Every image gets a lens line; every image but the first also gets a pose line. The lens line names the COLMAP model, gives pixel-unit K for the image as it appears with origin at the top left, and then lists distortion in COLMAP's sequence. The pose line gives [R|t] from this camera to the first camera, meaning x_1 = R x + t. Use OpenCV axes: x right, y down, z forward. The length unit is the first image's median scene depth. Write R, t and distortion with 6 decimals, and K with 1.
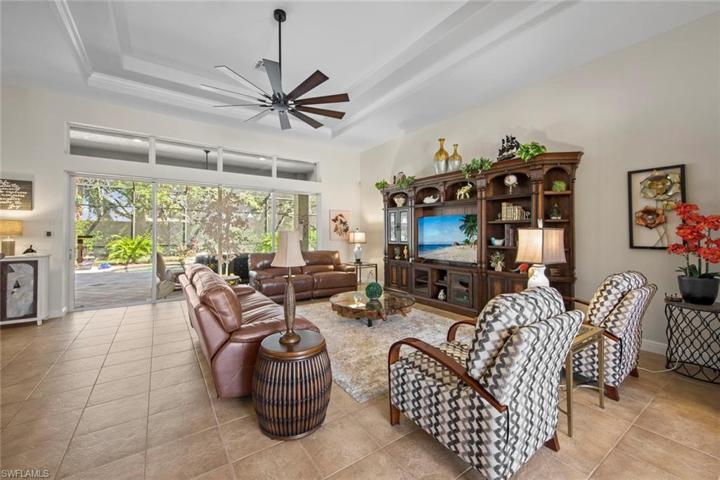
lens RADIAL K [[289.1, 0, 354.9], [0, 289.1, 233.4], [0, 0, 1]] dist [0.001988, -0.000407]
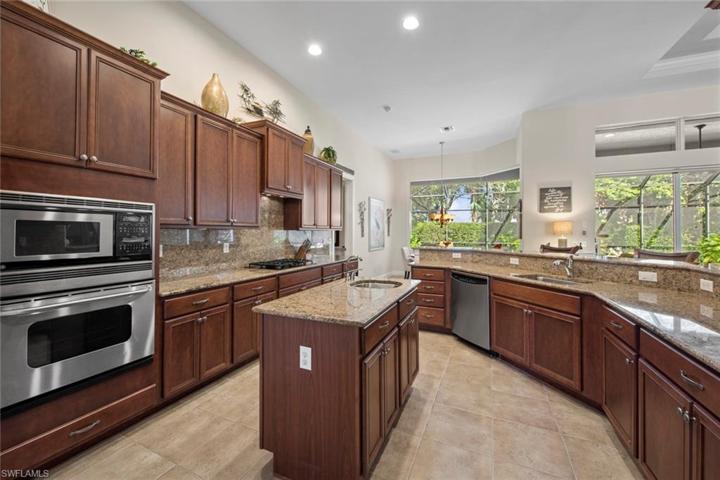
lens RADIAL K [[289.1, 0, 368.4], [0, 289.1, 227.9], [0, 0, 1]] dist [0.001988, -0.000407]
pose [[0.526739, -0.001770, -0.850025, -0.520214], [0.001450, 0.999998, -0.001184, -0.016033], [0.850026, -0.000609, 0.526740, -0.260795]]
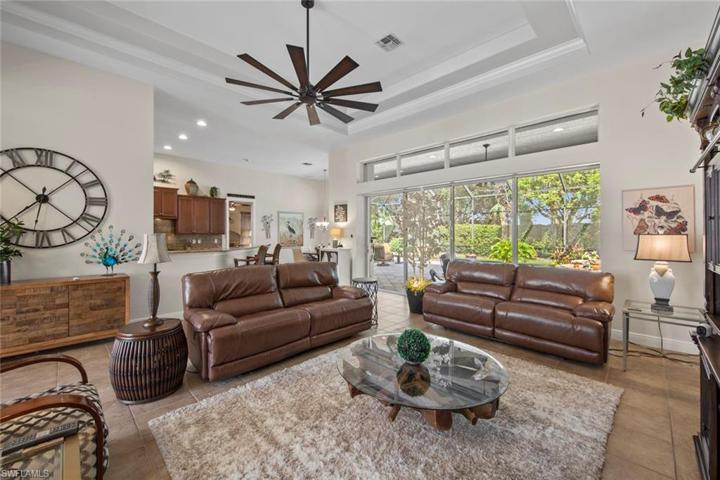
lens RADIAL K [[289.1, 0, 358.8], [0, 289.1, 237.3], [0, 0, 1]] dist [0.001988, -0.000407]
pose [[0.210239, 0.015835, -0.977522, 0.476490], [0.008942, 0.999796, 0.018119, -0.018615], [0.977609, -0.012550, 0.210054, 0.661151]]
